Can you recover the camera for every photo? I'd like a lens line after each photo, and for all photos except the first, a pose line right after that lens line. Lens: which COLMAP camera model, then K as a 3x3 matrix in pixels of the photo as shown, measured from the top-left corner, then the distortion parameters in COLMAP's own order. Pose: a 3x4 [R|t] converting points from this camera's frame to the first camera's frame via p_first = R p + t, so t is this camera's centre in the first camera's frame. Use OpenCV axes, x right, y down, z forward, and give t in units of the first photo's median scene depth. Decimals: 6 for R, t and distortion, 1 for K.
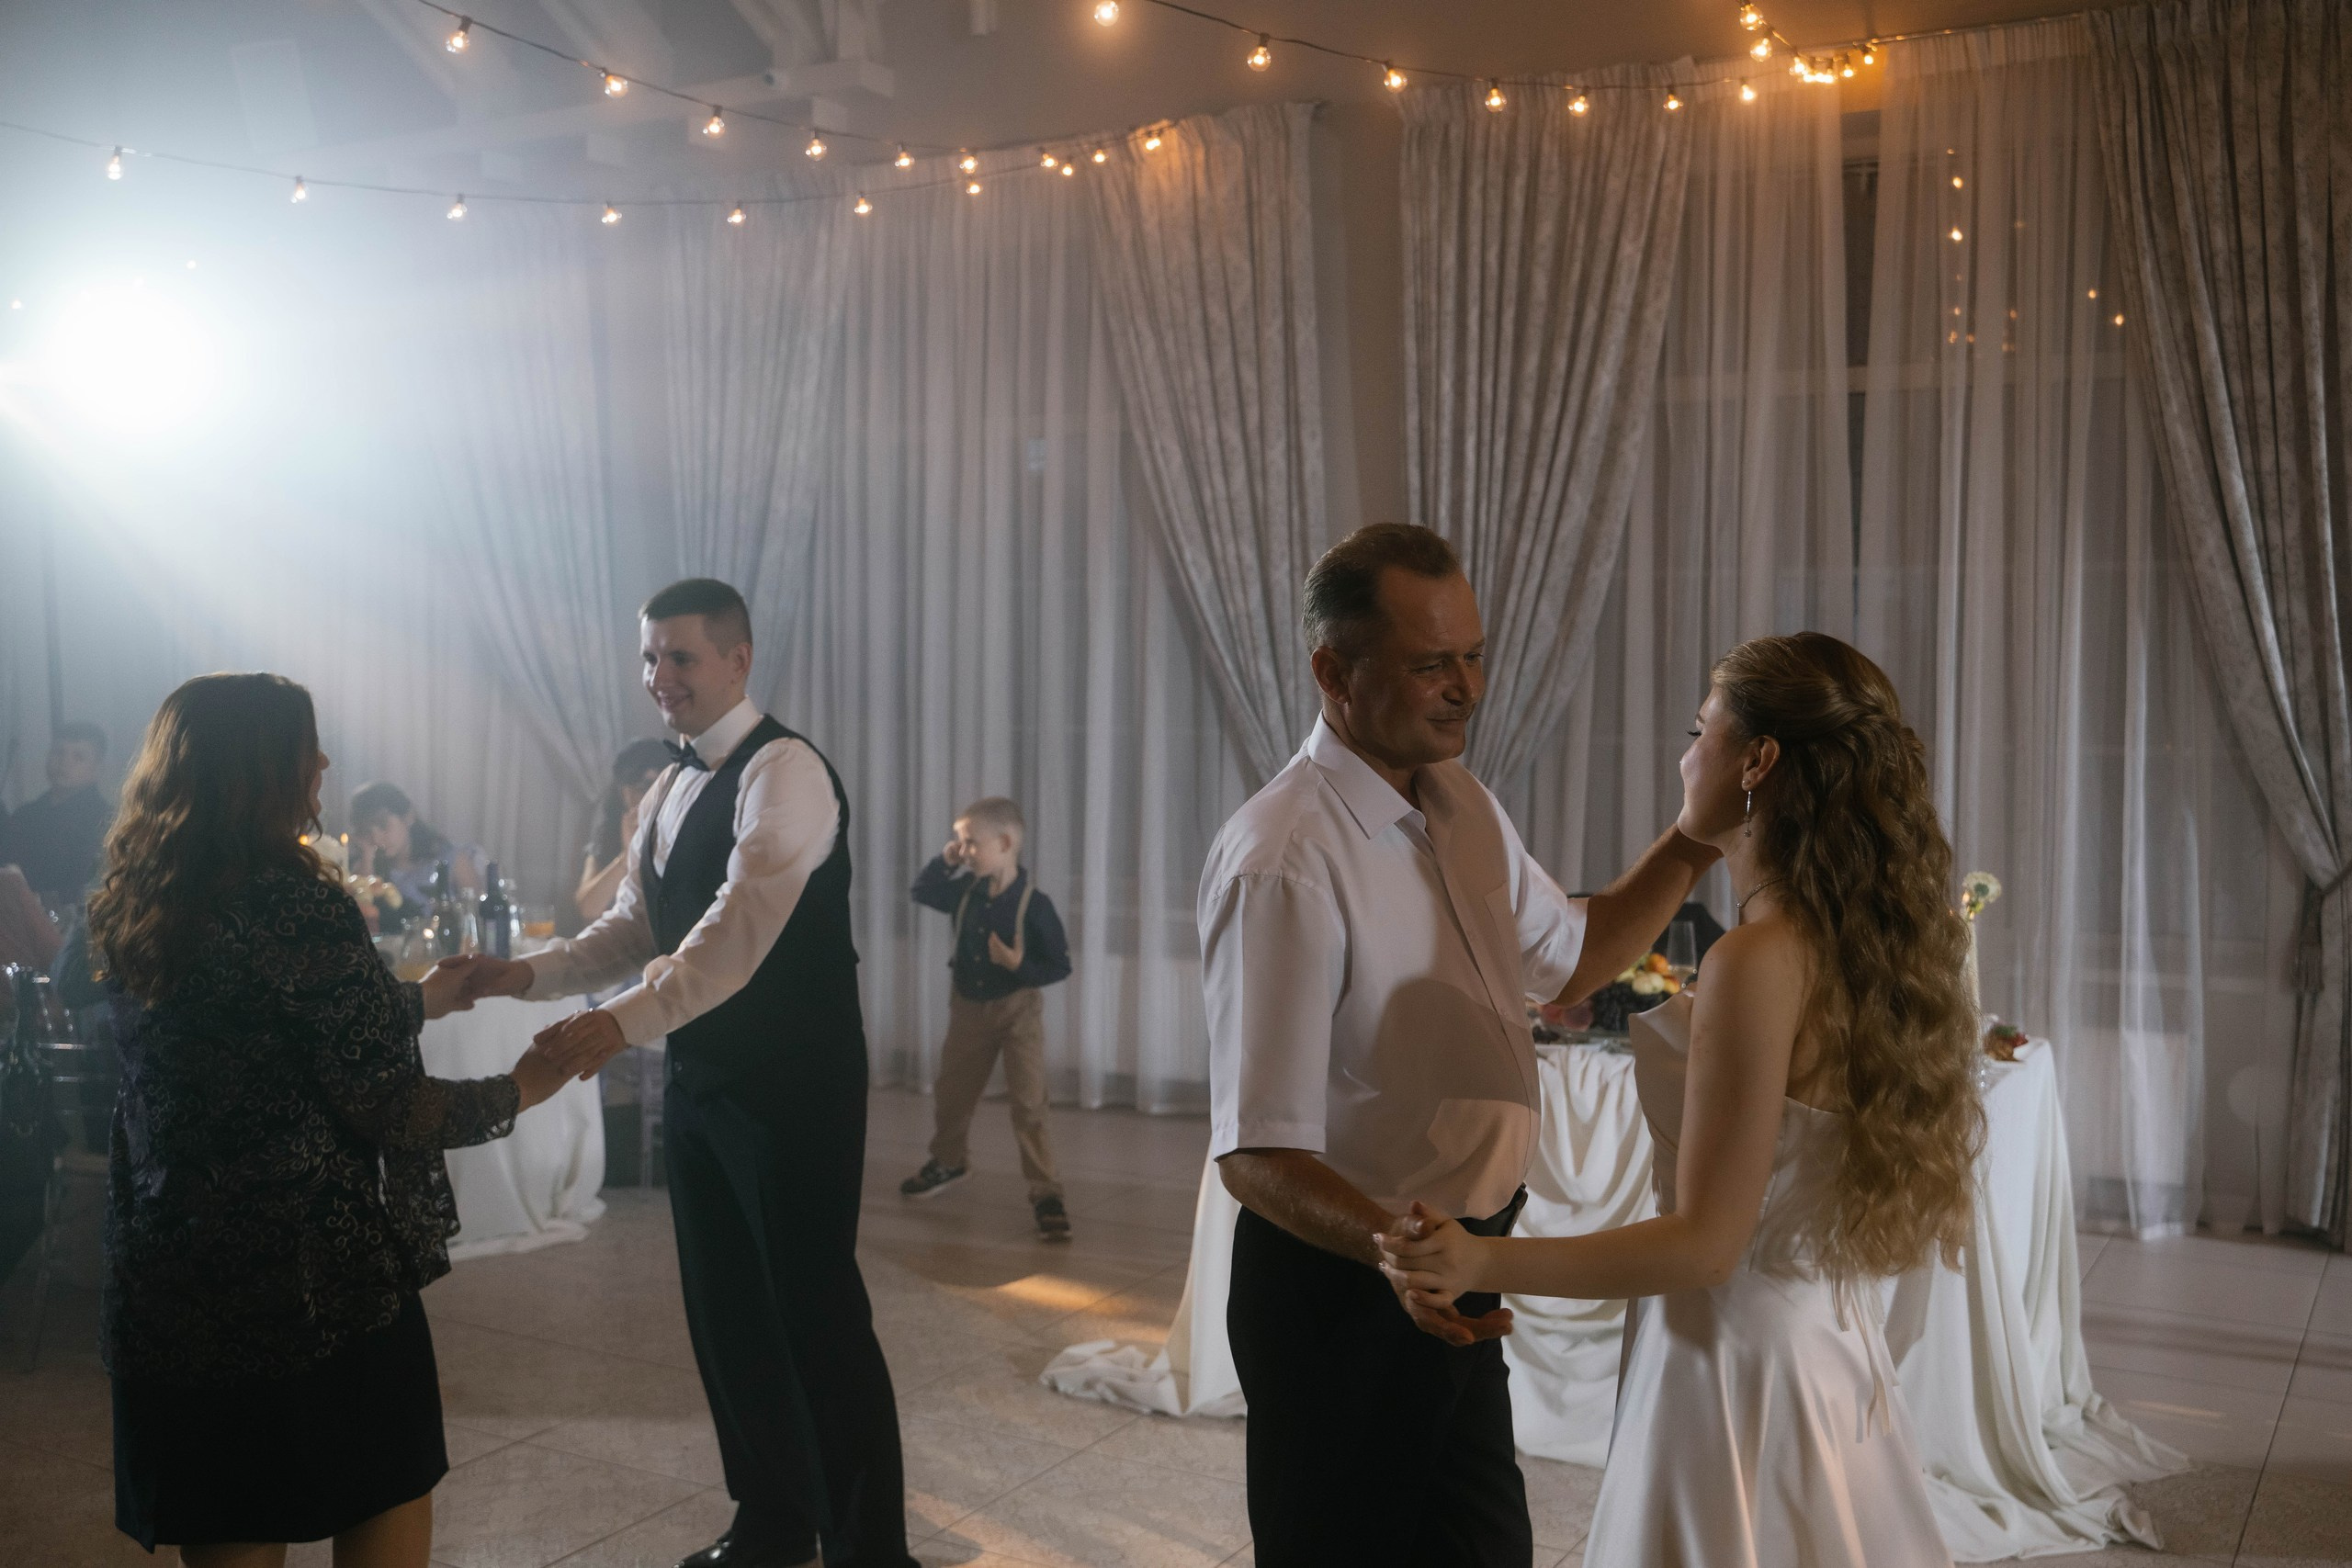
lens RADIAL K [[2320.3, 0, 1163.3], [0, 2320.3, 797.0], [0, 0, 1]] dist [0.004978, -0.011641]
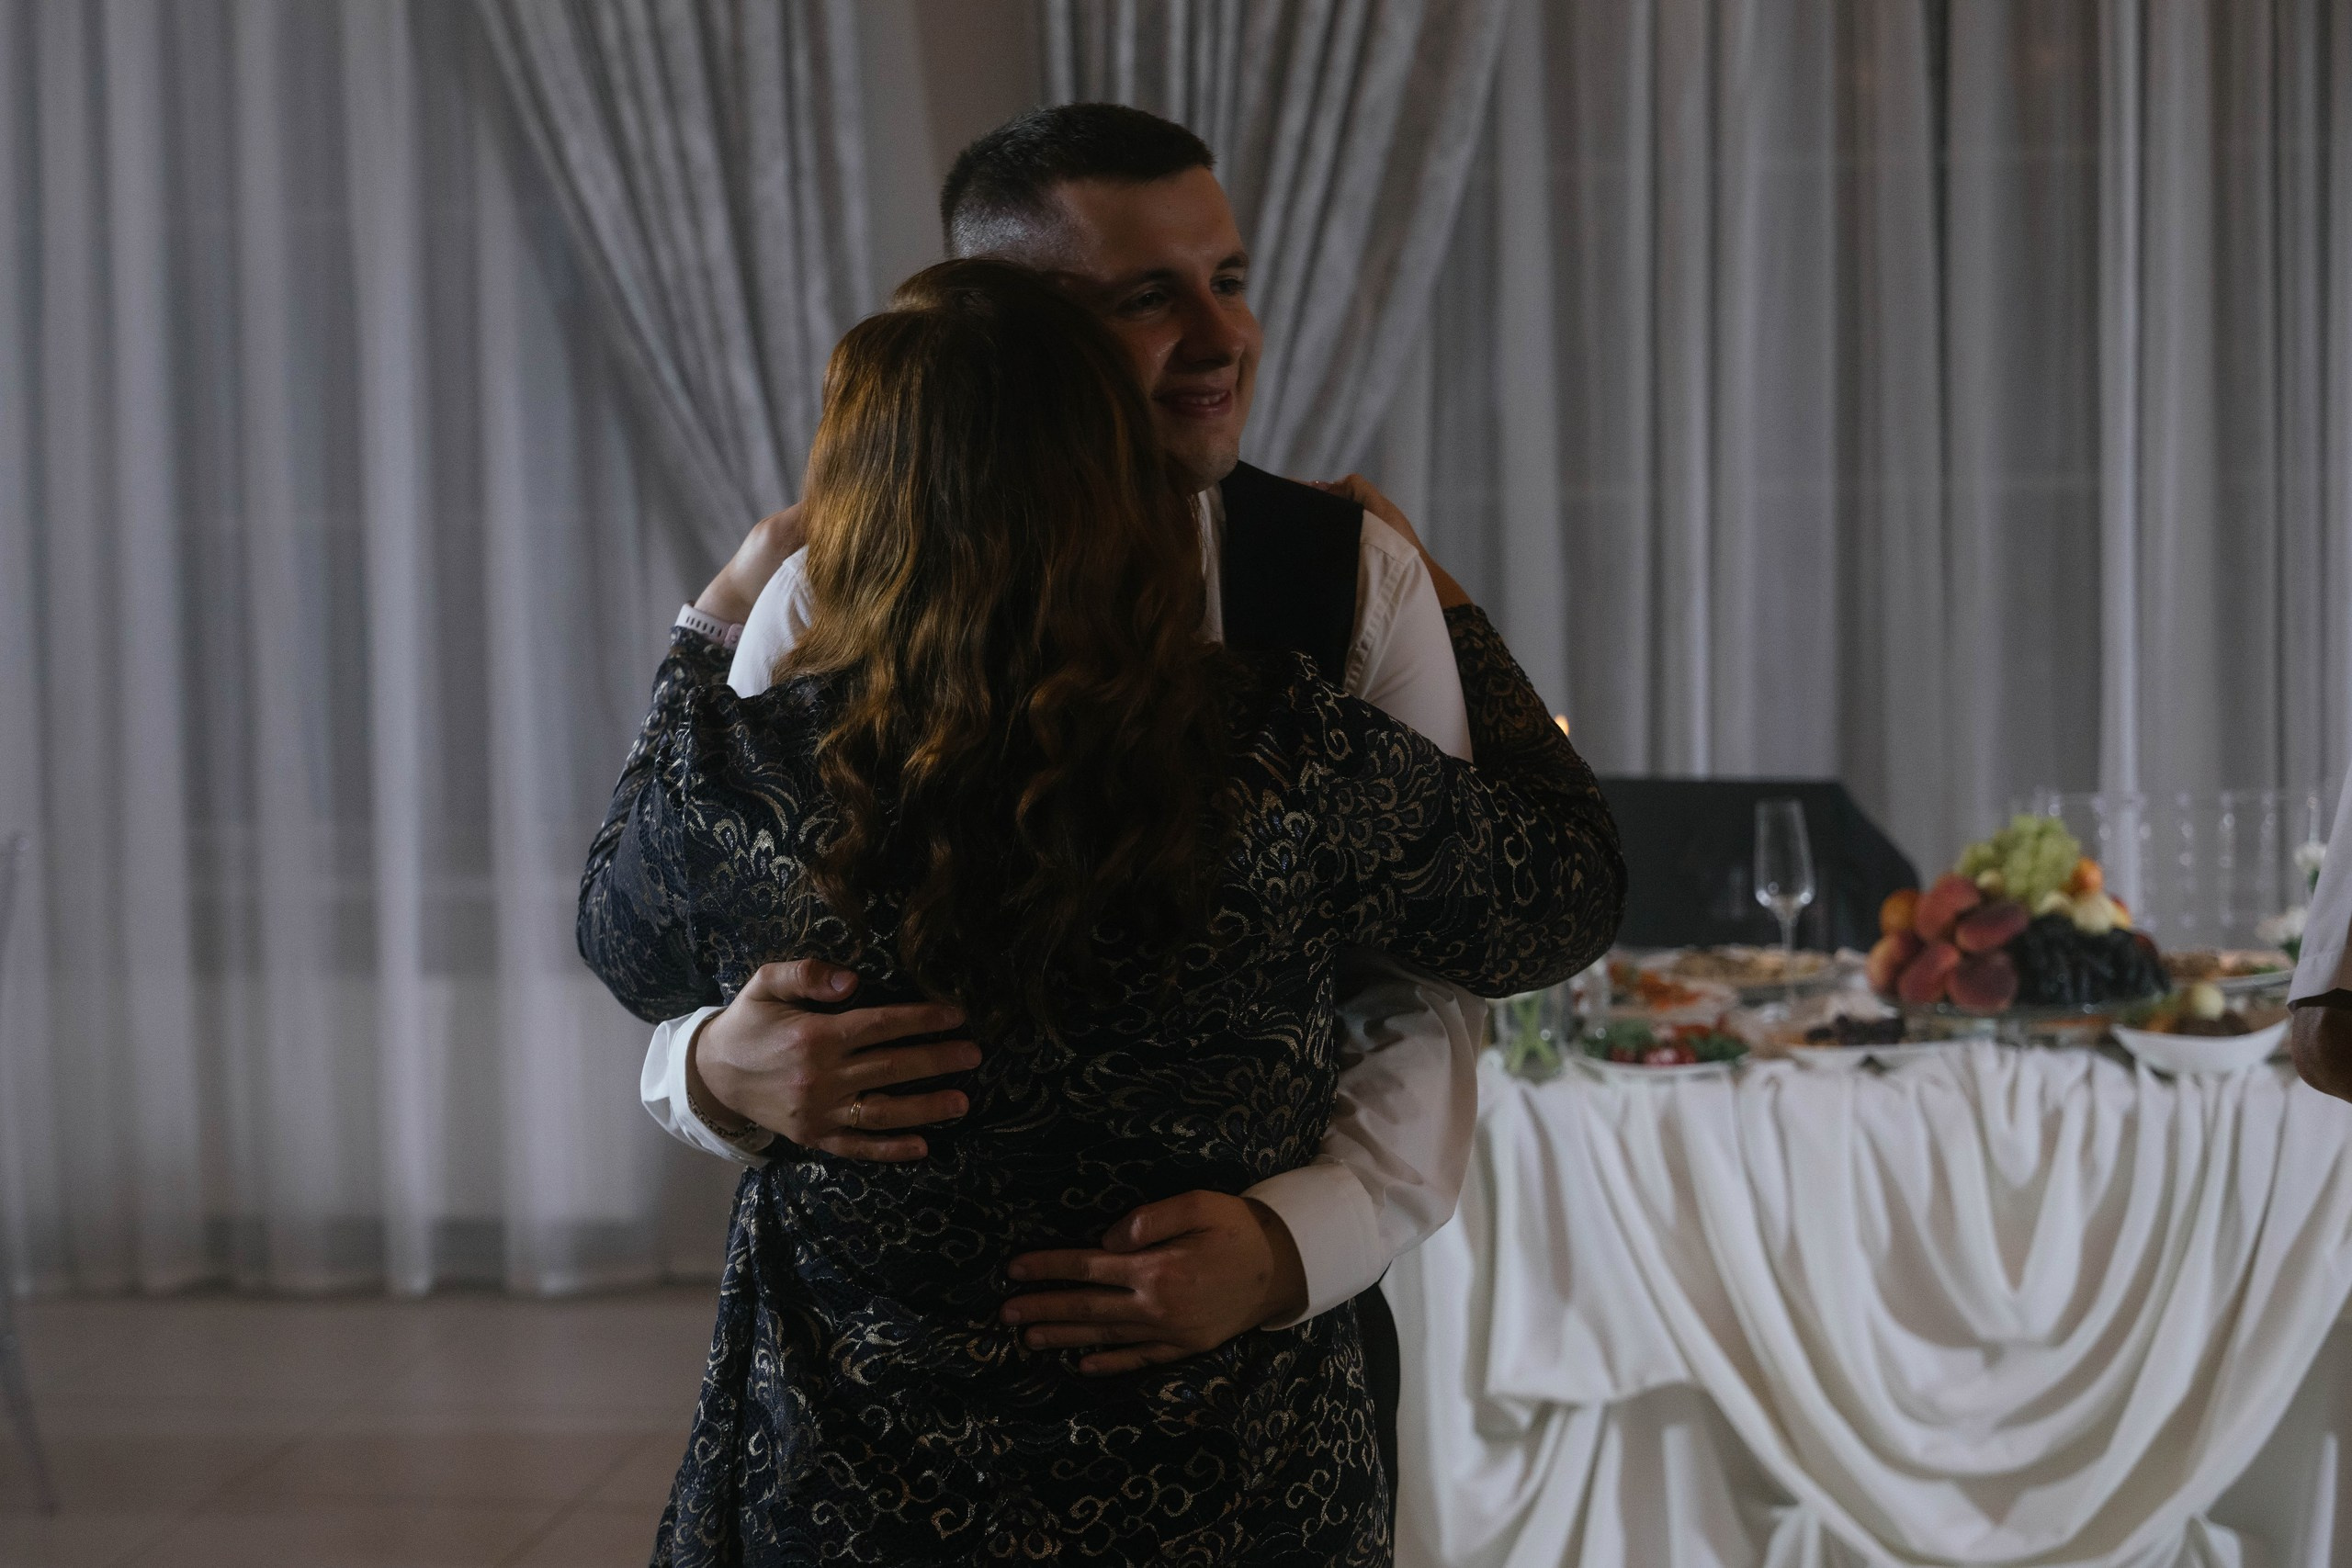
lens RADIAL K [[4480.2, 0, 1007.7], [0, 4480.2, 786.5], [0, 0, 1]] dist [-0.010421, 0.013145]
pose [[0.951312, -0.053975, 0.303467, -0.206756], [0.047369, 0.998454, 0.029094, 0.007094], [-0.304568, -0.013303, 0.952398, 0.074034]]
